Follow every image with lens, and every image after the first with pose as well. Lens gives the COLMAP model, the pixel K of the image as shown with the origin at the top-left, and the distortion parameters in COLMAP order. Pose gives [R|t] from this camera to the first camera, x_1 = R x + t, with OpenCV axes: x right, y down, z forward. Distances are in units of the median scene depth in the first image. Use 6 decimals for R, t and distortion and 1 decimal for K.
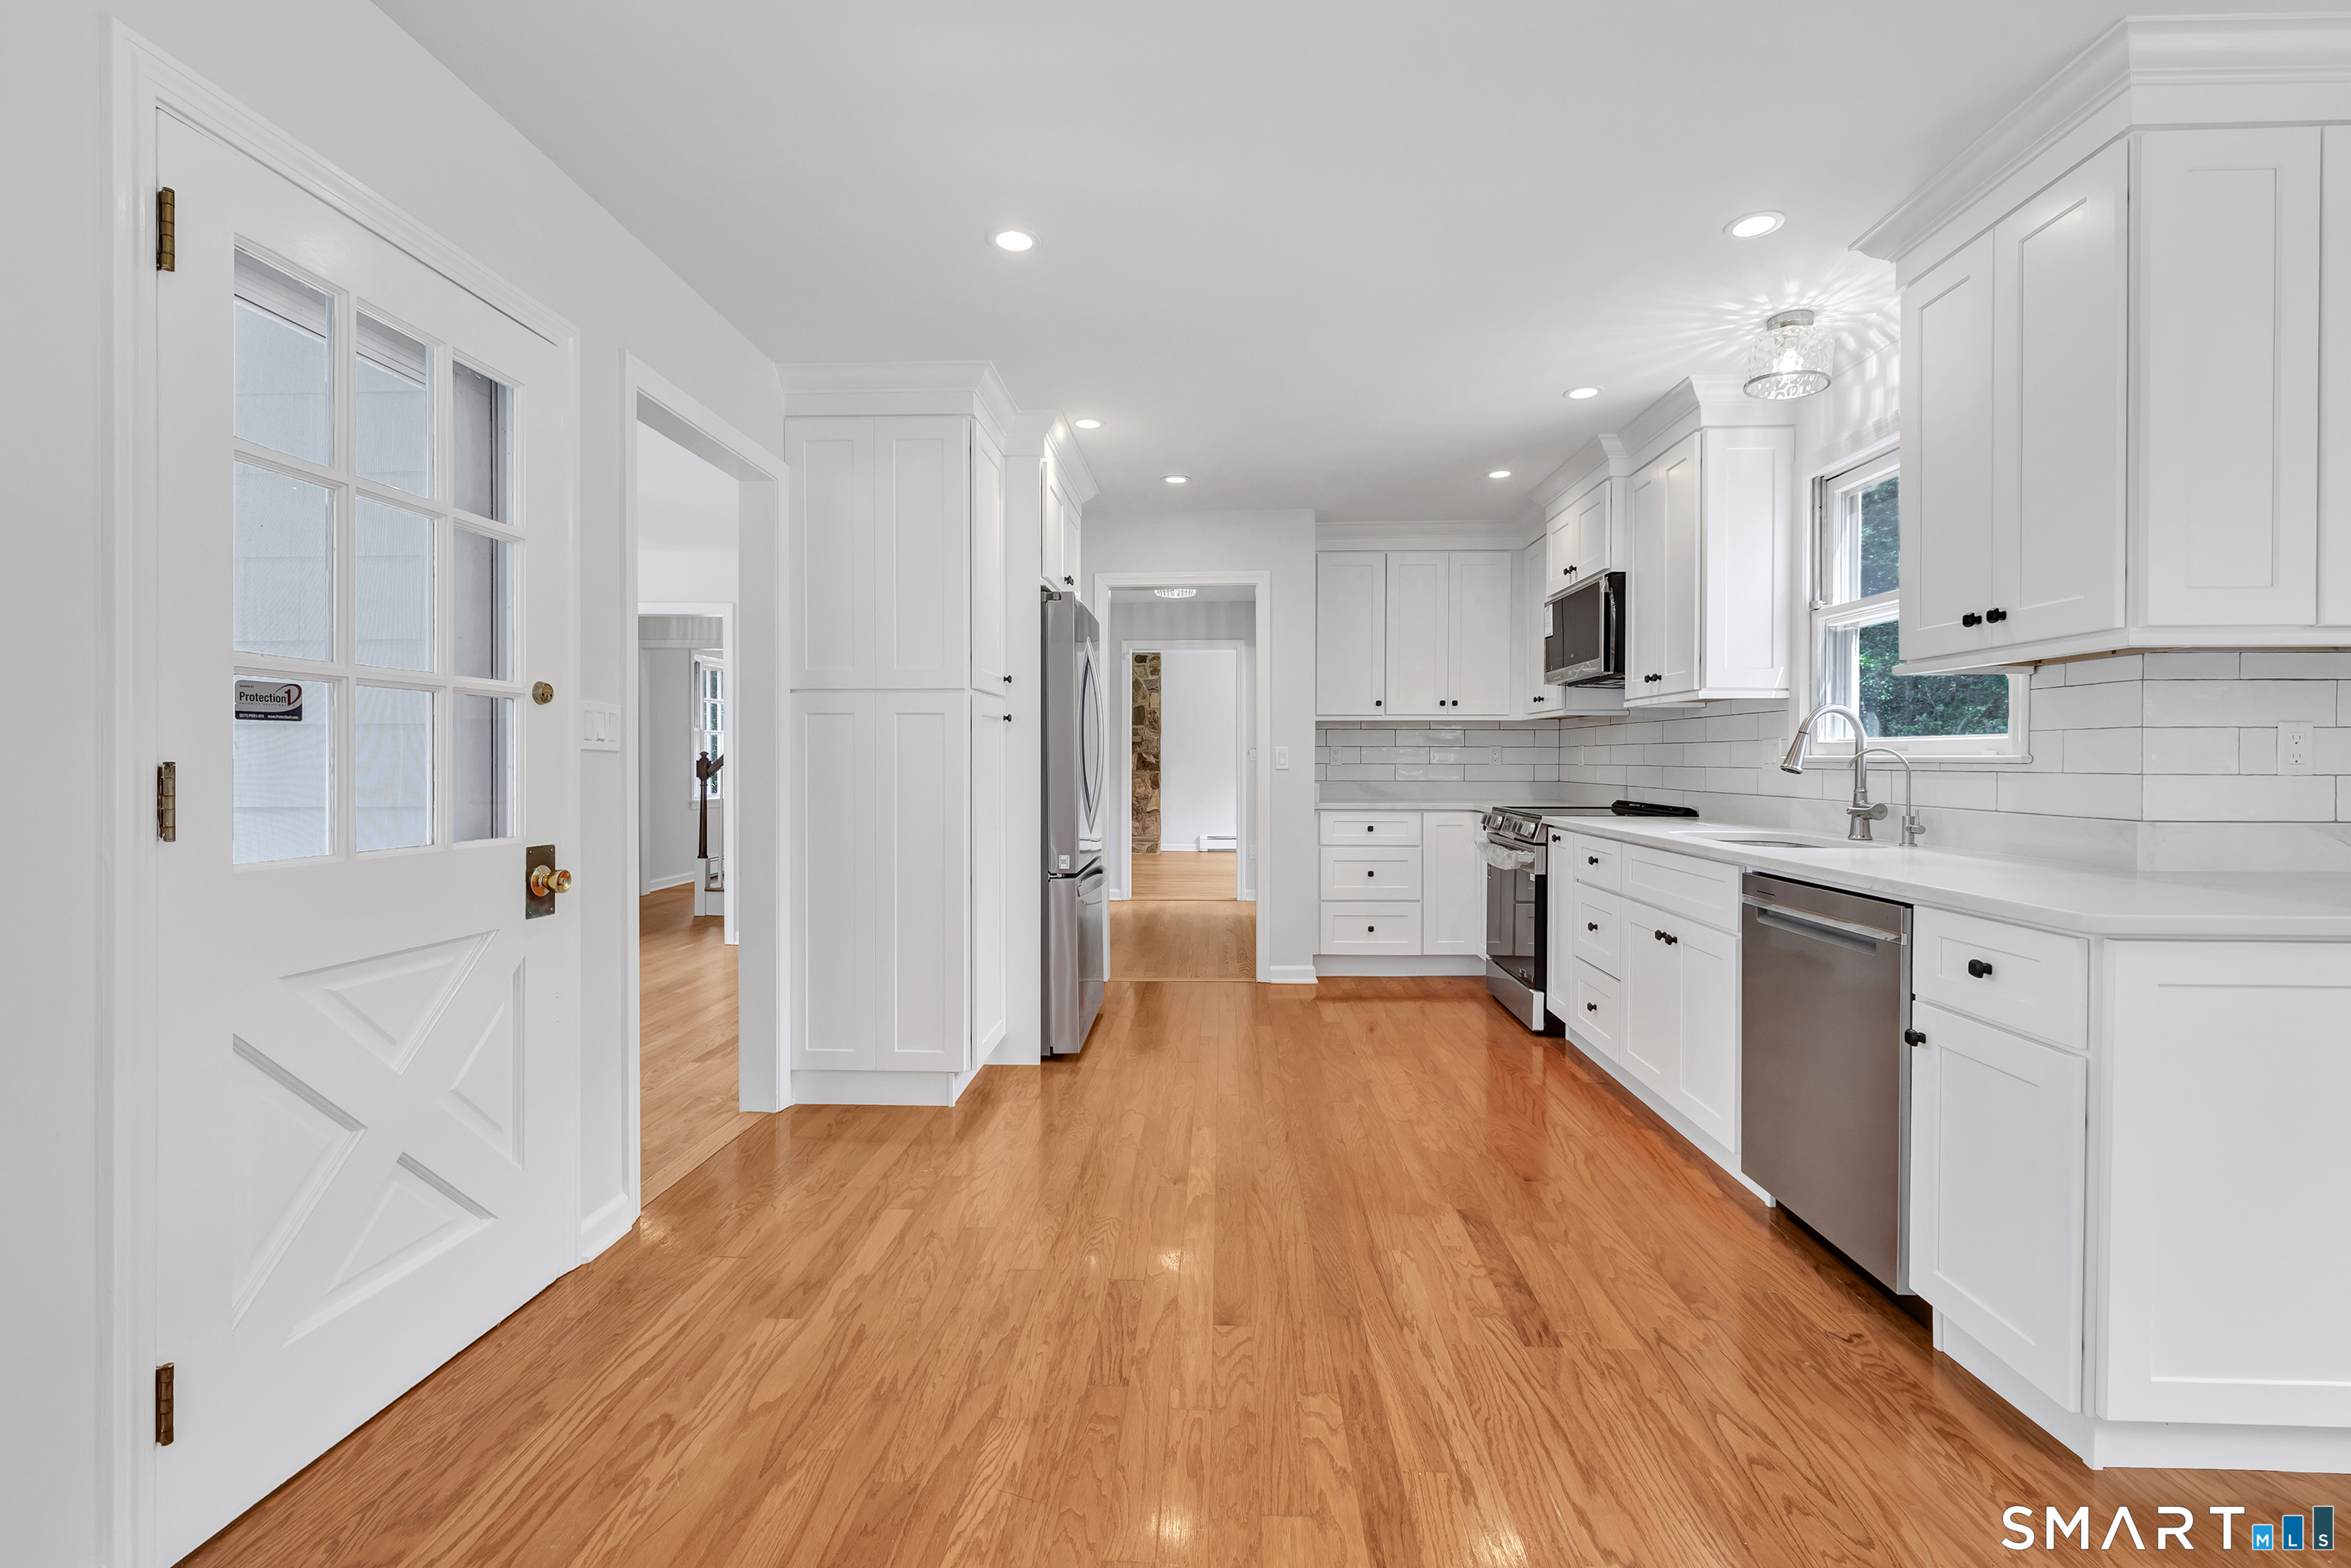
lens RADIAL K [[1030.4, 0, 1165.3], [0, 1030.4, 772.3], [0, 0, 1]] dist [-0.000512, 0.000074]
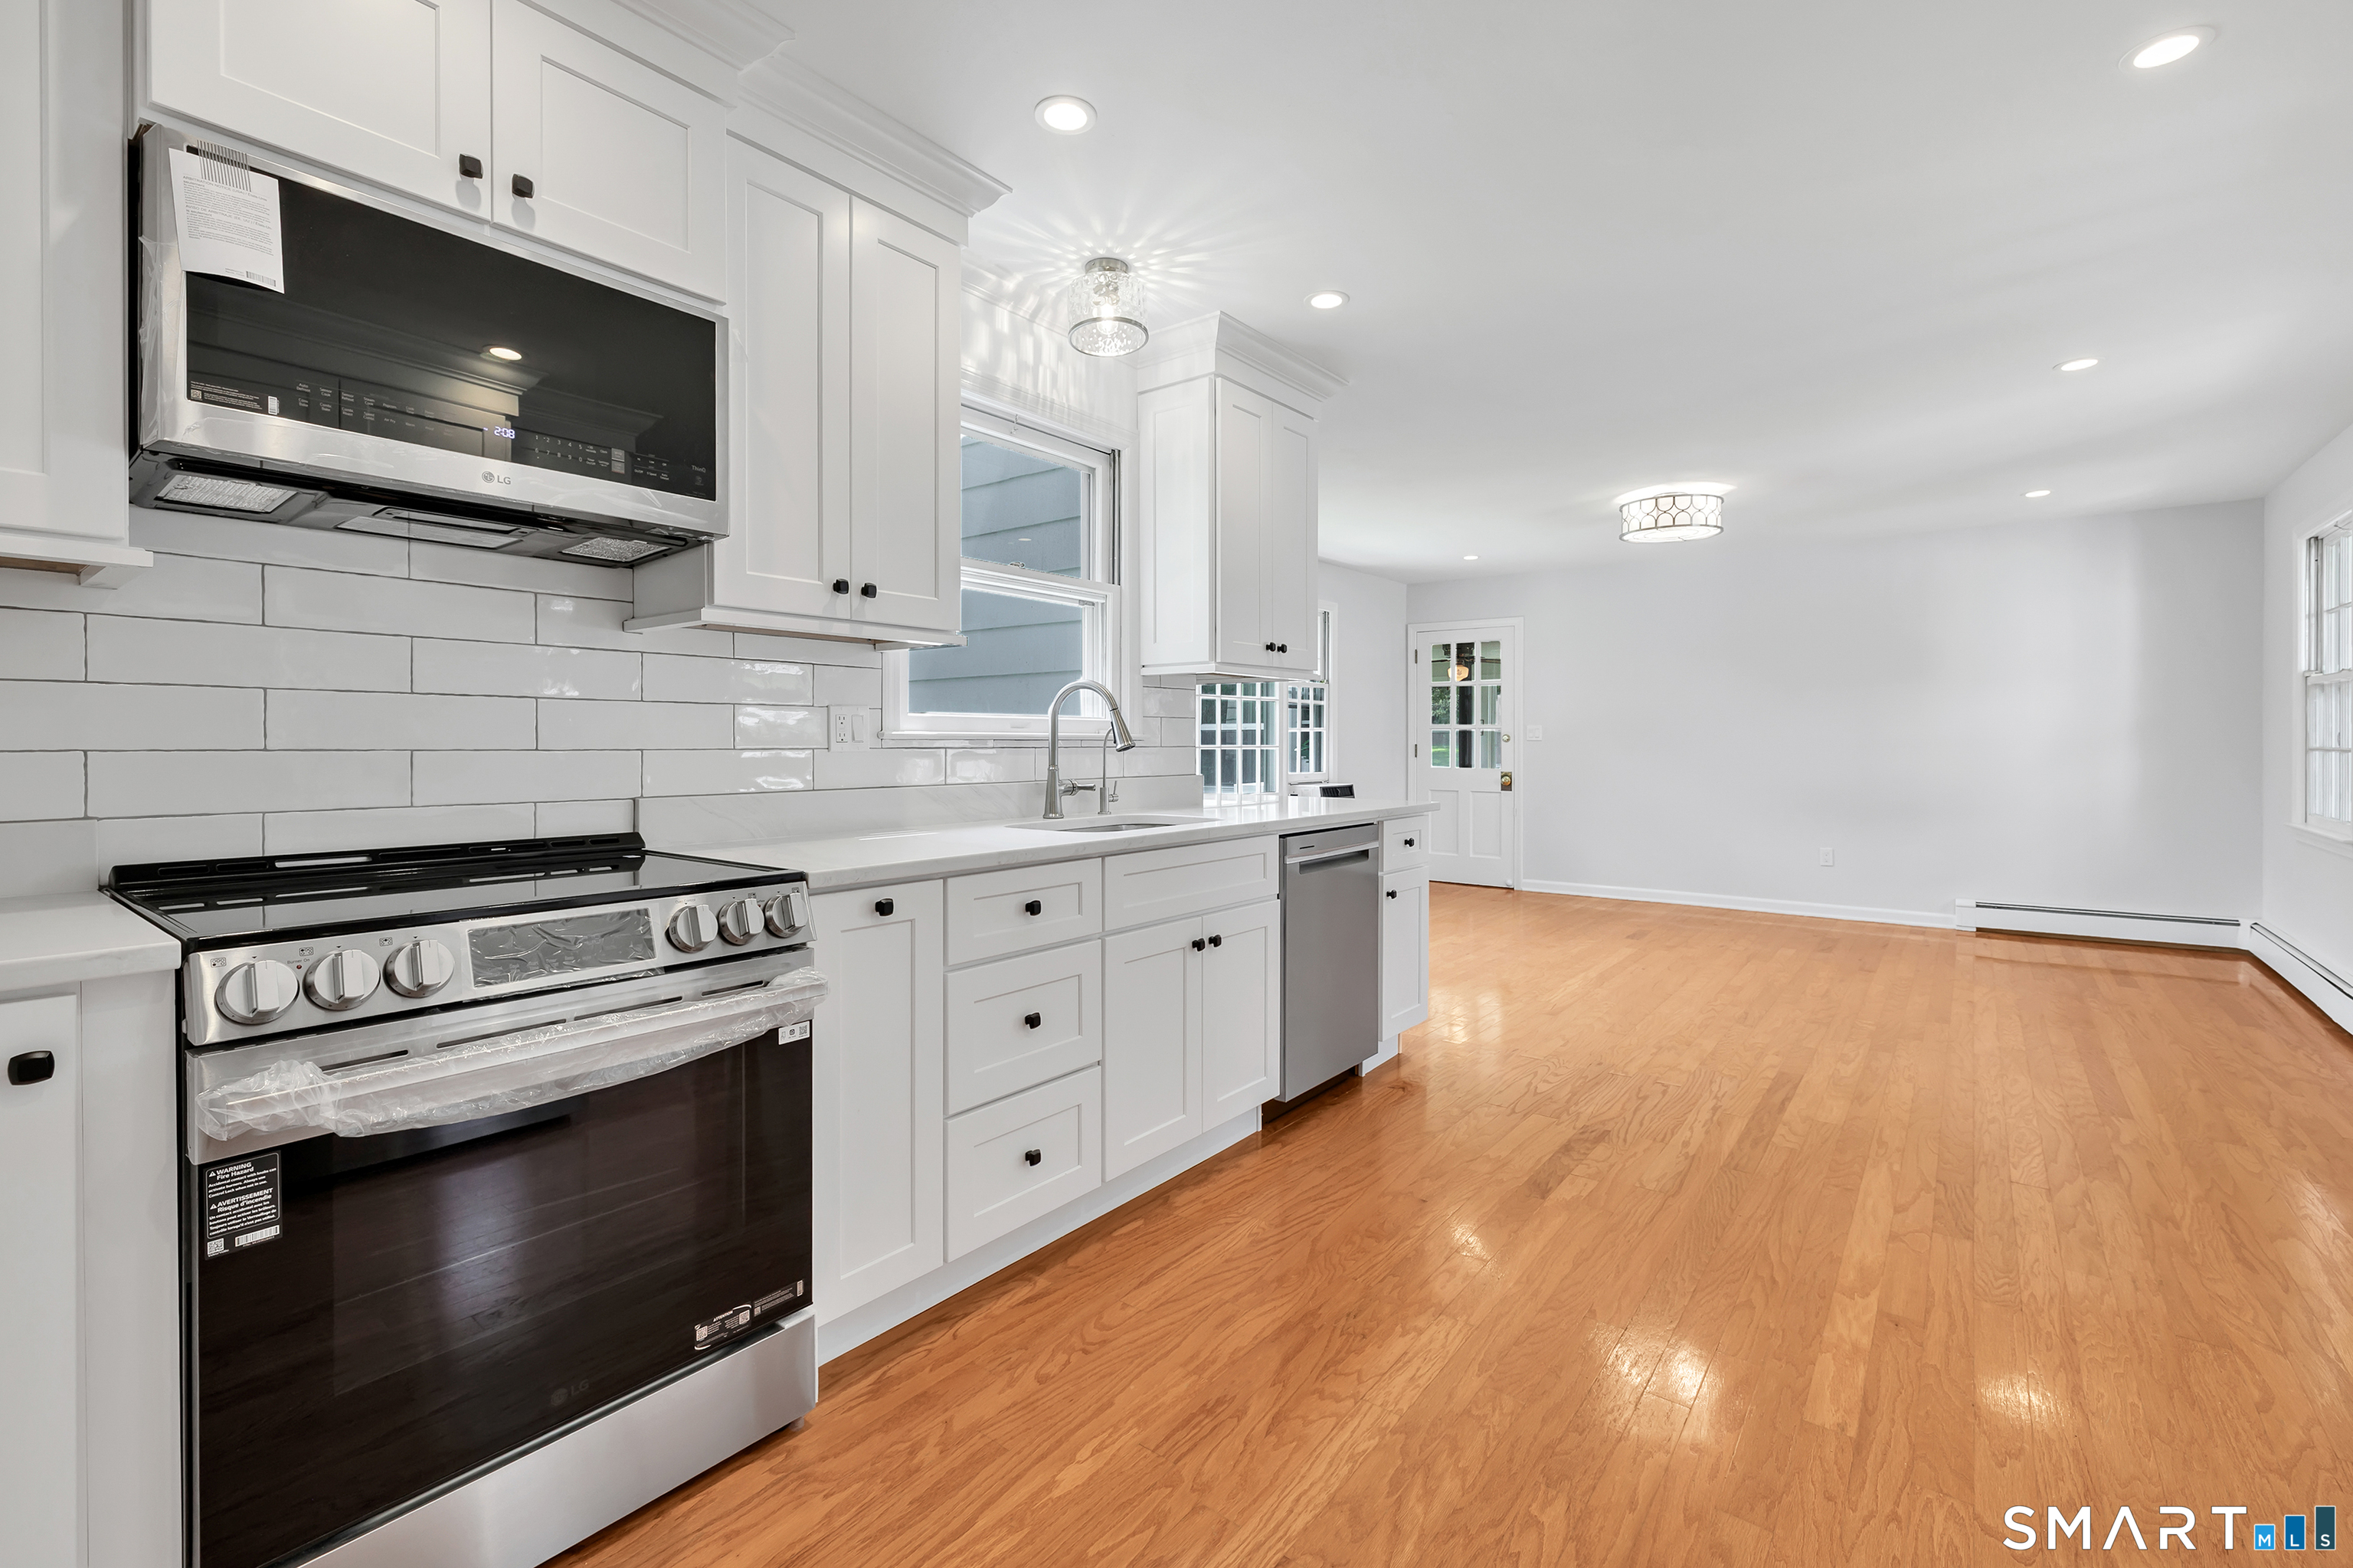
lens RADIAL K [[1069.1, 0, 1152.7], [0, 1069.1, 750.3], [0, 0, 1]] dist [-0.000269, -0.000279]
pose [[-0.826820, -0.005794, 0.562436, 0.017923], [0.005066, 0.999830, 0.017747, -0.014786], [-0.562443, 0.017523, -0.826650, 1.566533]]
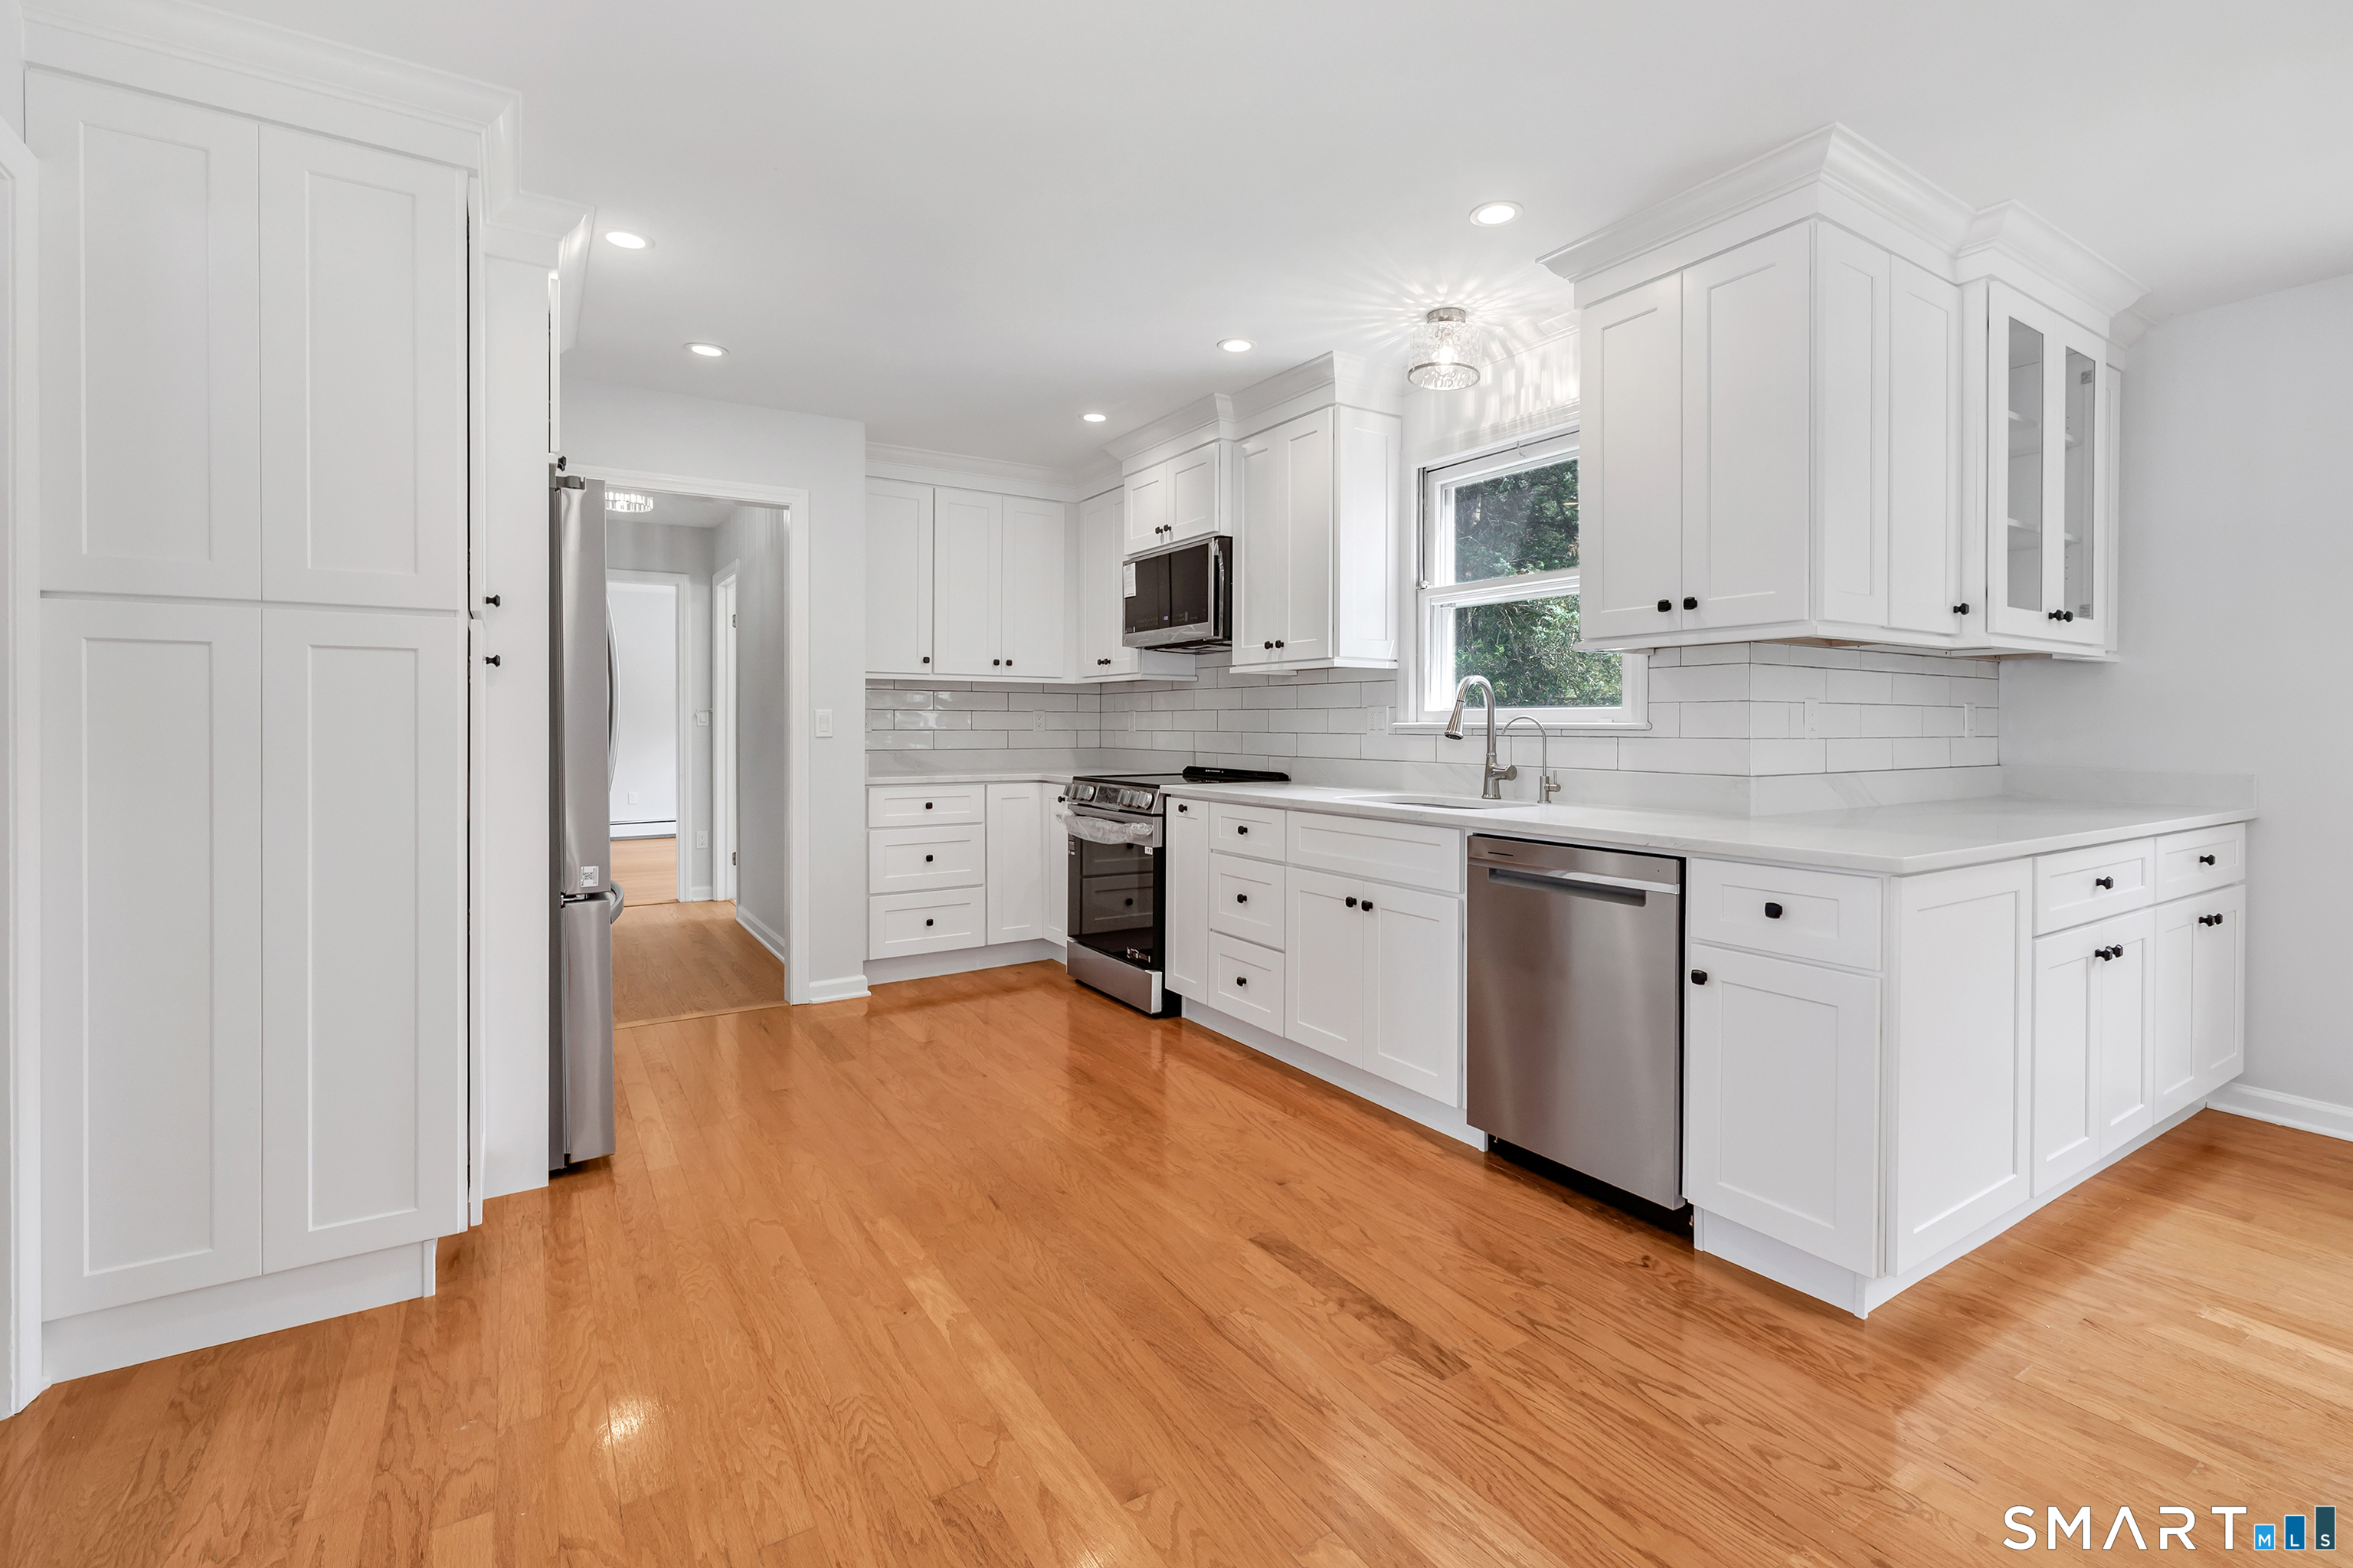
lens RADIAL K [[1070.3, 0, 1232.2], [0, 1070.3, 733.1], [0, 0, 1]] dist [-0.001654, -0.000059]
pose [[0.800355, -0.003303, 0.599518, -0.210222], [0.005535, 0.999983, -0.001880, -0.003960], [-0.599501, 0.004823, 0.800359, 0.213442]]
